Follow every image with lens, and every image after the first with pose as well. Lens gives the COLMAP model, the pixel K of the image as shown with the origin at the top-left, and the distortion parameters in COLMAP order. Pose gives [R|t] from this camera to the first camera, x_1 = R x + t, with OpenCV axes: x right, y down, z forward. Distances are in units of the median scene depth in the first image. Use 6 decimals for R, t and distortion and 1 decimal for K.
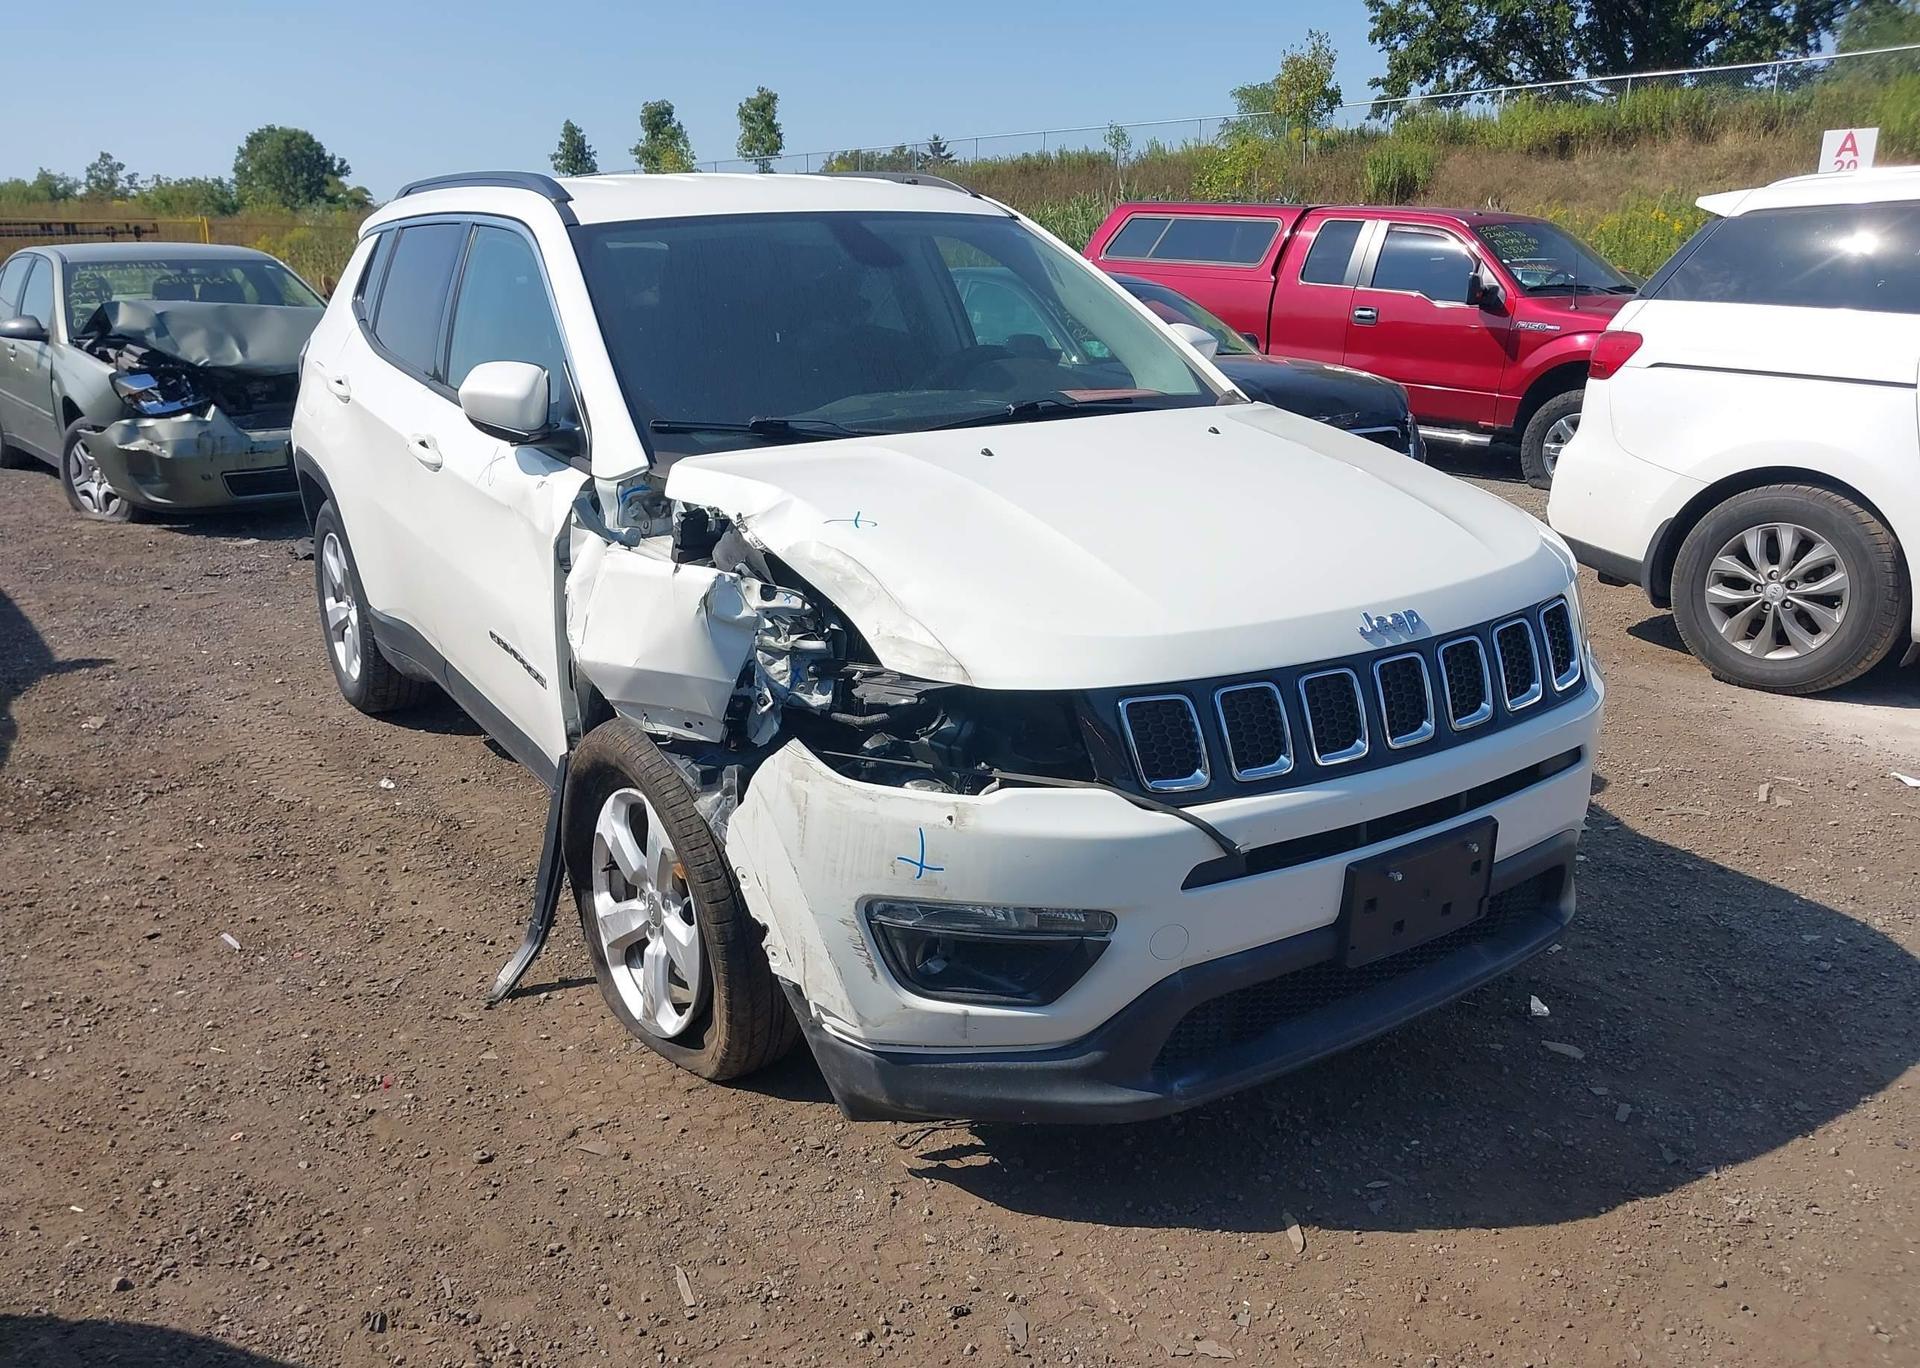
lens RADIAL K [[1501.3, 0, 974.8], [0, 1501.3, 685.2], [0, 0, 1]] dist [0.033385, -0.045364]
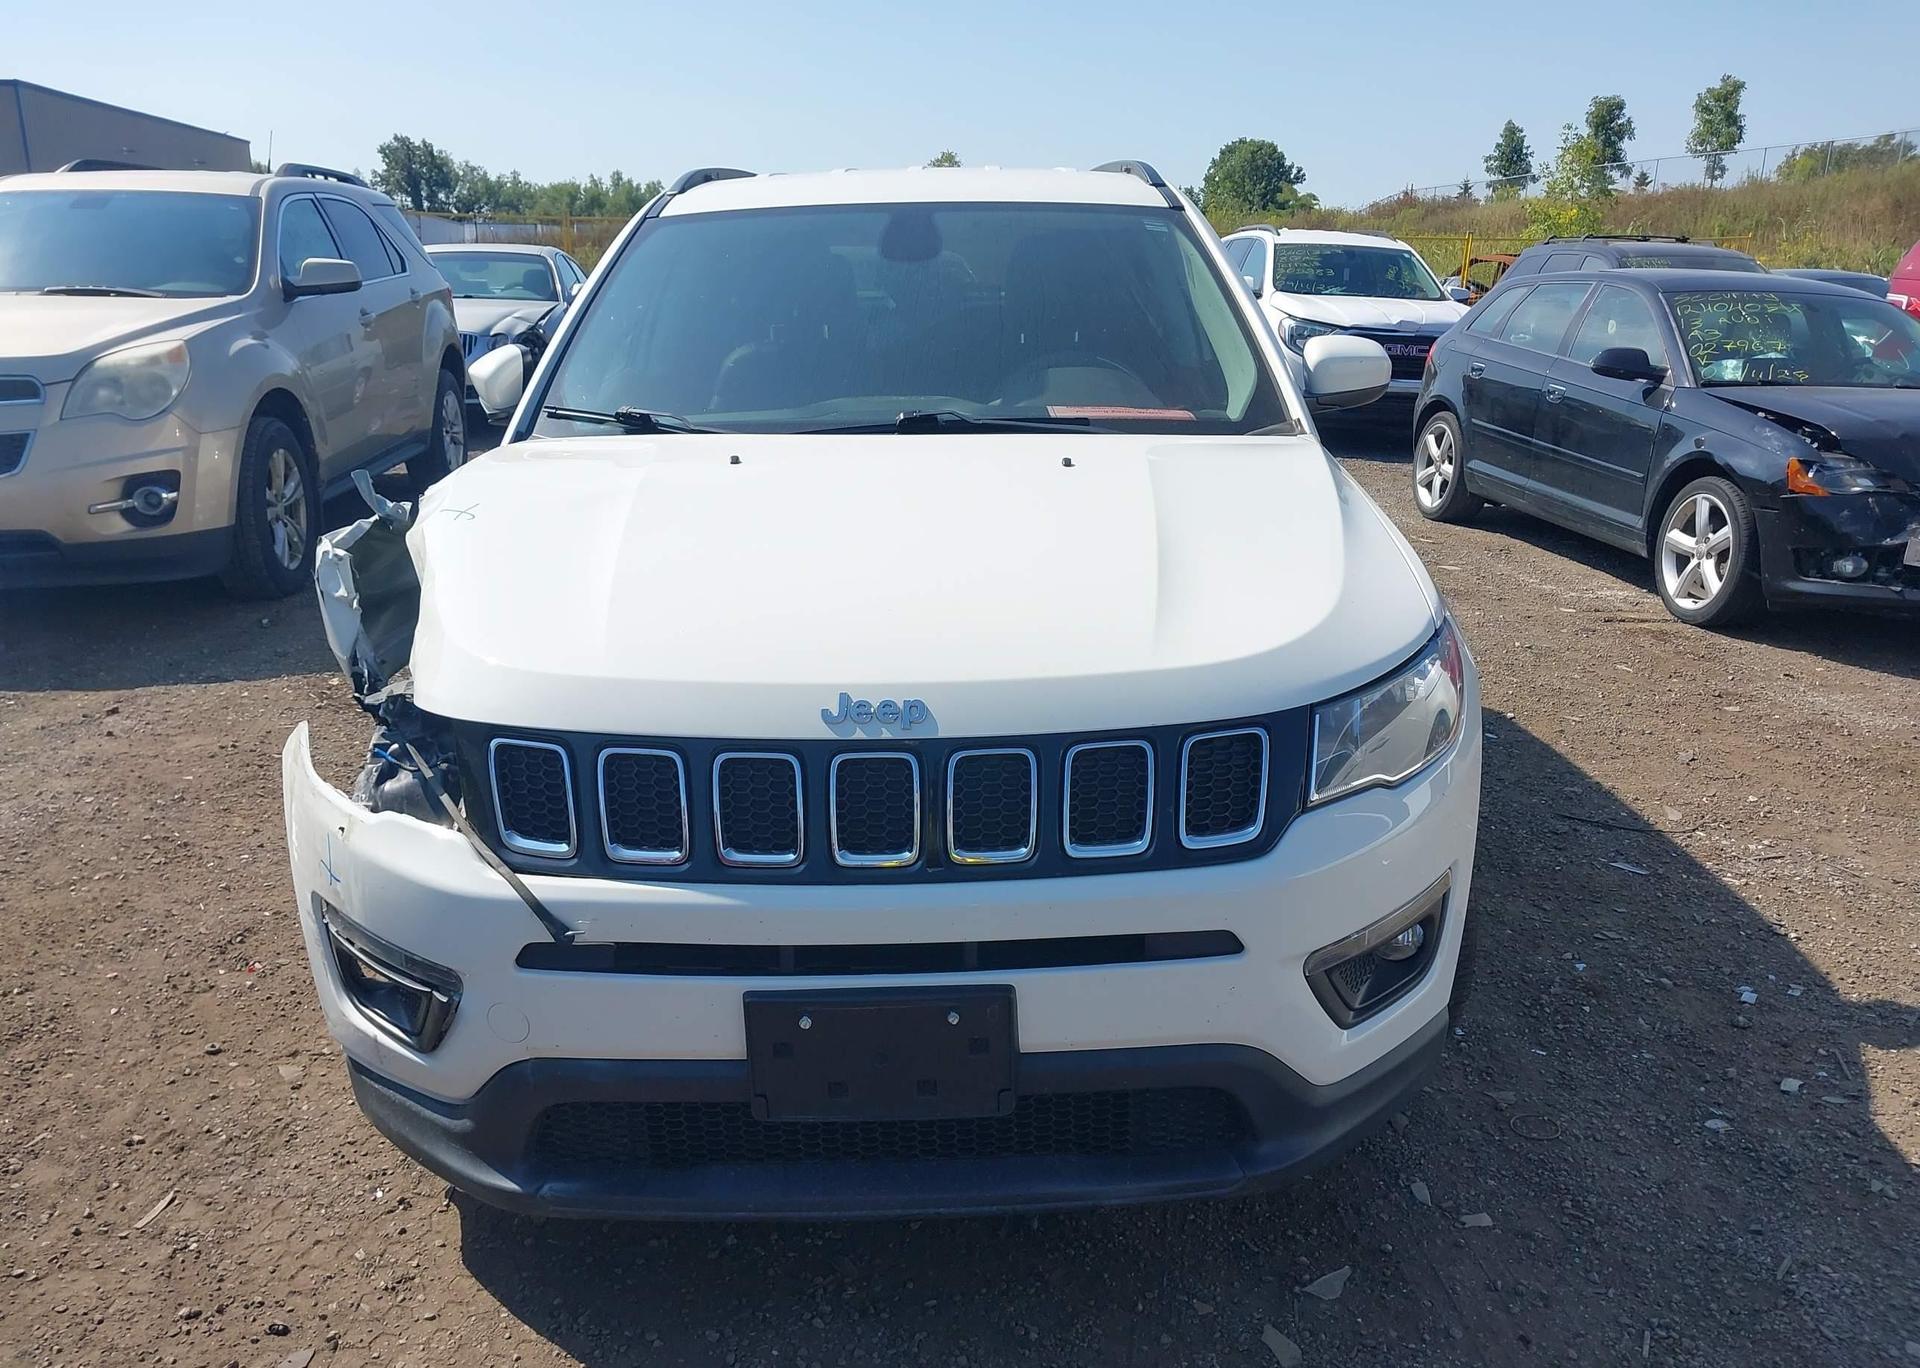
lens RADIAL K [[1501.3, 0, 958.1], [0, 1501.3, 691.1], [0, 0, 1]] dist [0.033385, -0.045364]
pose [[0.833967, 0.160550, -0.527941, 0.558029], [-0.159986, 0.985994, 0.047124, -0.073224], [0.528112, 0.045164, 0.847973, 0.272448]]
